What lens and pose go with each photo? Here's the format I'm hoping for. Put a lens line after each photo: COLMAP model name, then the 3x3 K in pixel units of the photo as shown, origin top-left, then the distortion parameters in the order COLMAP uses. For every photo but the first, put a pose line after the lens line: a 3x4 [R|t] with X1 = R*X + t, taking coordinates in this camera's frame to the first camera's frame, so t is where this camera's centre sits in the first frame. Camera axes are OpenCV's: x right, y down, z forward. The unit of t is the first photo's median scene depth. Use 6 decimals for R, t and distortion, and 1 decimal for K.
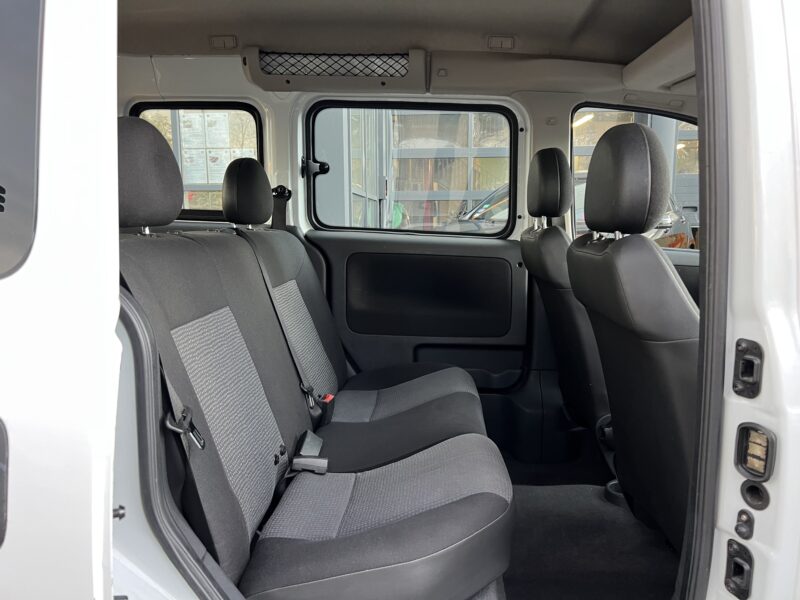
lens RADIAL K [[607.3, 0, 399.2], [0, 607.3, 300.6], [0, 0, 1]] dist [0.068877, -0.053911]
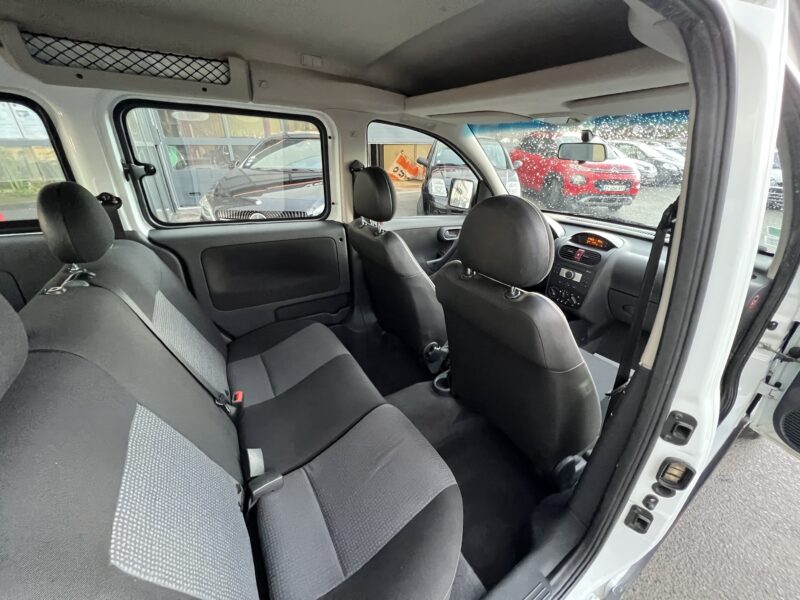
lens RADIAL K [[322.8, 0, 401.5], [0, 322.8, 299.6], [0, 0, 1]] dist [0.000006, 0.000025]
pose [[0.828025, -0.234741, 0.509186, -0.106113], [0.069006, 0.943903, 0.322934, -0.165964], [-0.556428, -0.232260, 0.797774, 0.288341]]
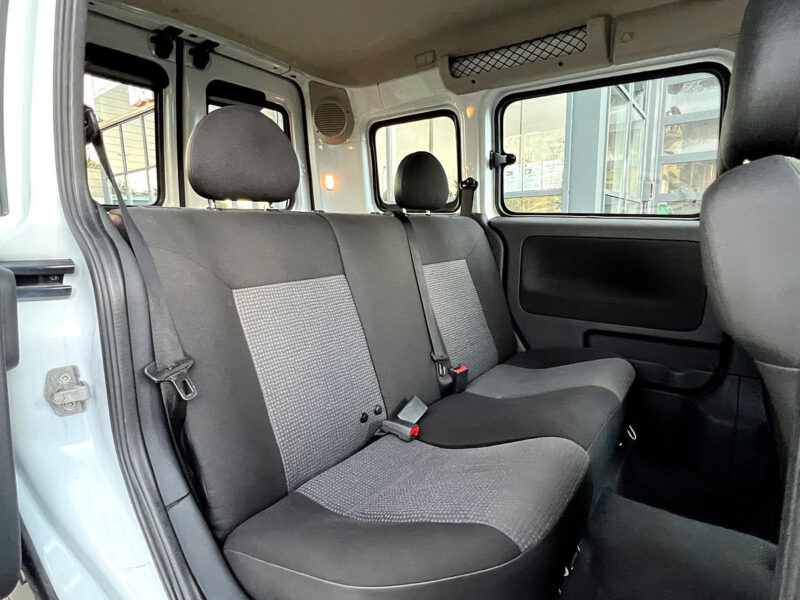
lens RADIAL K [[436.7, 0, 396.0], [0, 436.7, 303.1], [0, 0, 1]] dist [-0.005651, 0.000694]
pose [[0.833663, 0.079246, -0.546559, 0.160748], [-0.056654, 0.996702, 0.058099, 0.005573], [0.549360, -0.017470, 0.835403, 0.245908]]
